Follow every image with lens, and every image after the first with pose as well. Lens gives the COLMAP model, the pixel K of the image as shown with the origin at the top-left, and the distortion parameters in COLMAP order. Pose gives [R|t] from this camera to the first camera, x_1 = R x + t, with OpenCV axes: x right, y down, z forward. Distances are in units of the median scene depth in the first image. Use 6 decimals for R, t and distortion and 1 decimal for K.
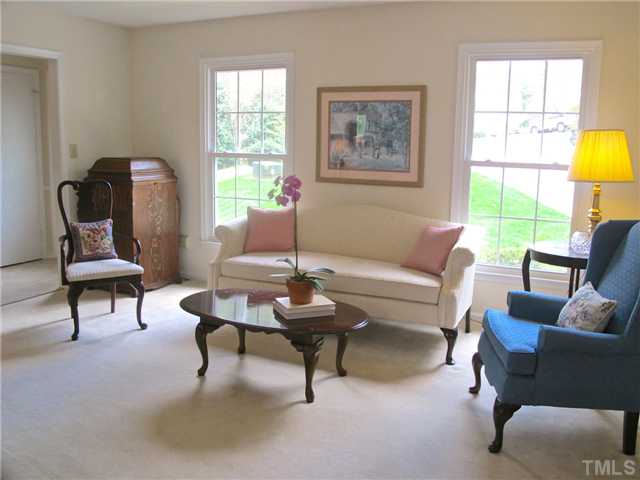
lens RADIAL K [[584.2, 0, 322.5], [0, 584.2, 239.2], [0, 0, 1]] dist [-0.073203, 0.000000]
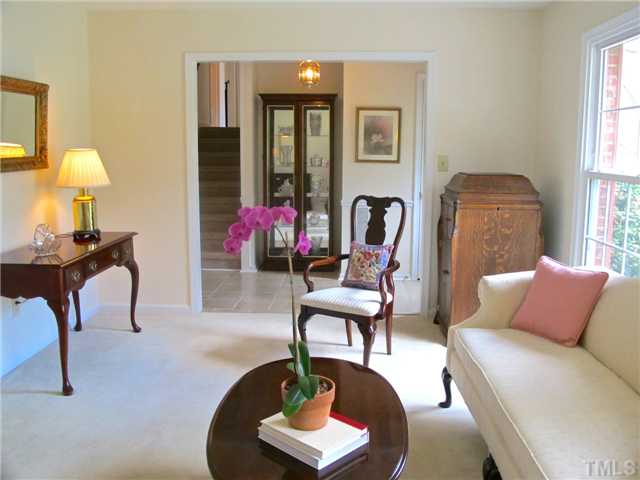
lens RADIAL K [[584.2, 0, 316.7], [0, 584.2, 233.4], [0, 0, 1]] dist [-0.073203, 0.000000]
pose [[0.401399, 0.123798, -0.907498, 0.354633], [-0.153788, 0.985866, 0.066466, -0.090082], [0.902900, 0.112883, 0.414764, 0.548667]]
